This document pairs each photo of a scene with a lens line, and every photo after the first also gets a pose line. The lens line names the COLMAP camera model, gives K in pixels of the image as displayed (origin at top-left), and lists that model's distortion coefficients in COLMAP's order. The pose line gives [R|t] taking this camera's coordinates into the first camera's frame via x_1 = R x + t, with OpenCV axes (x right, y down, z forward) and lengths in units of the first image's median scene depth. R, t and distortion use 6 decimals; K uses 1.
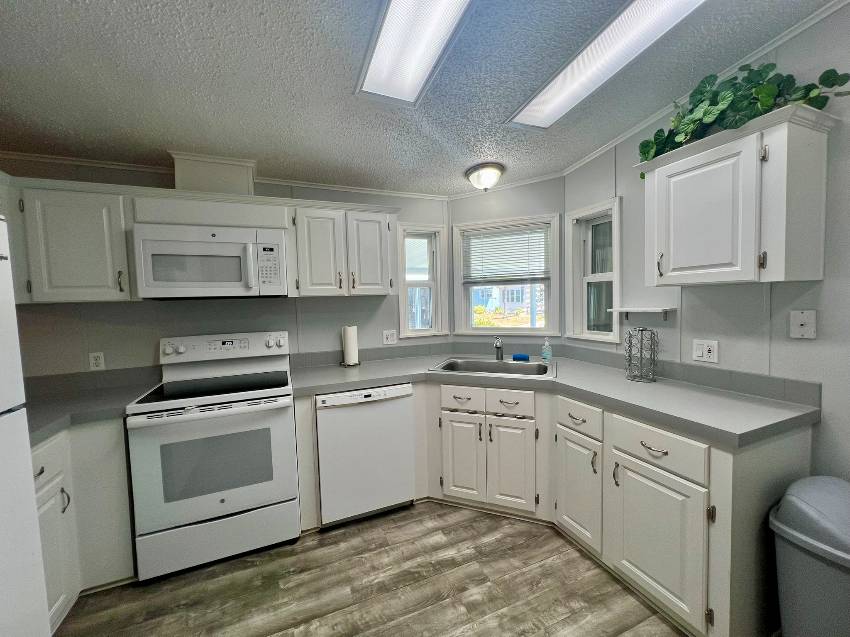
lens RADIAL K [[342.4, 0, 422.9], [0, 342.4, 317.2], [0, 0, 1]] dist [-0.000642, 0.000569]
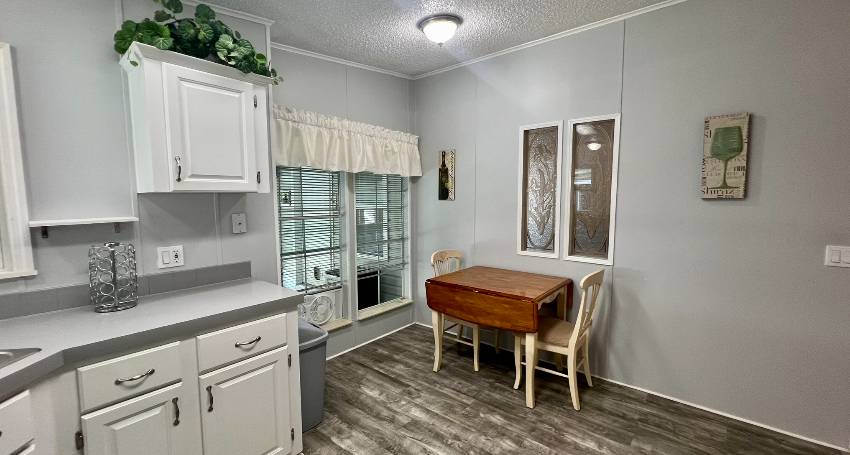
lens RADIAL K [[343.7, 0, 425.0], [0, 343.7, 227.5], [0, 0, 1]] dist [0.000523, 0.000052]
pose [[-0.460055, -0.046124, 0.886691, -0.387644], [0.064416, 0.994284, 0.085142, -0.025071], [-0.885551, 0.096287, -0.454455, 0.704909]]
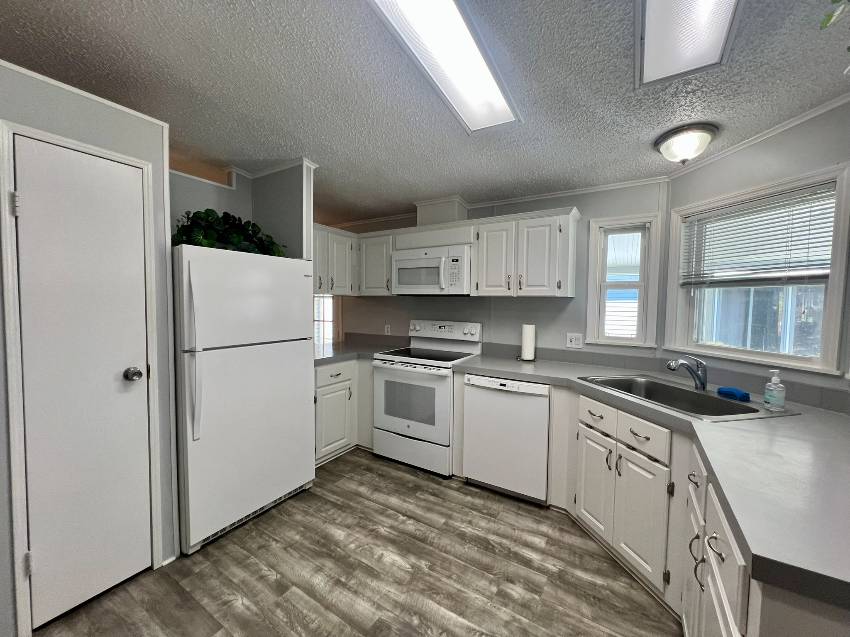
lens RADIAL K [[342.4, 0, 422.9], [0, 342.4, 317.2], [0, 0, 1]] dist [-0.000642, 0.000569]
pose [[0.575401, 0.072757, -0.814629, 0.617675], [-0.073765, 0.996593, 0.036906, -0.015787], [0.814539, 0.038855, 0.578807, 0.126164]]
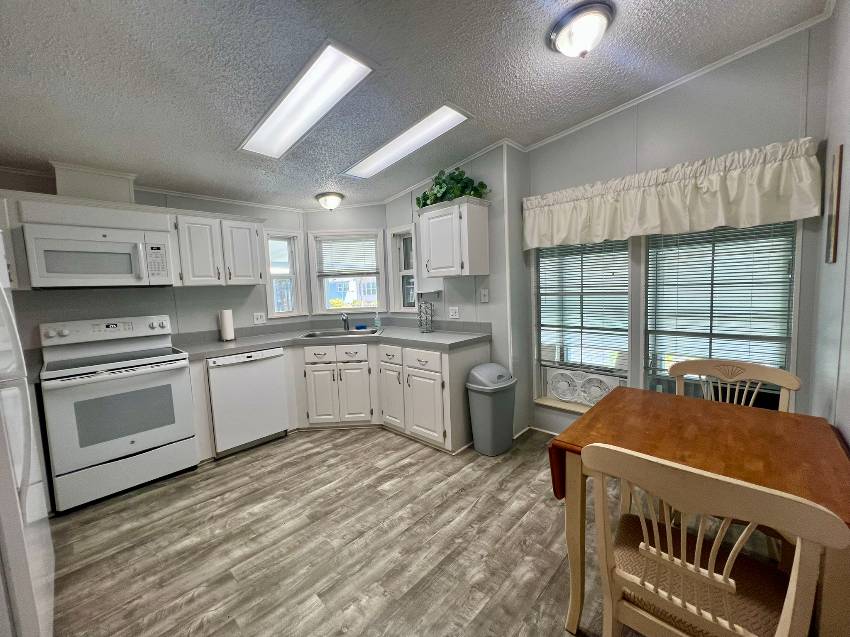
lens RADIAL K [[342.2, 0, 423.1], [0, 342.2, 317.3], [0, 0, 1]] dist [0.000362, 0.000306]
pose [[0.918161, -0.043853, 0.393773, -0.056217], [0.036534, 0.998992, 0.026067, 0.062241], [-0.394519, -0.009548, 0.918838, -0.575415]]
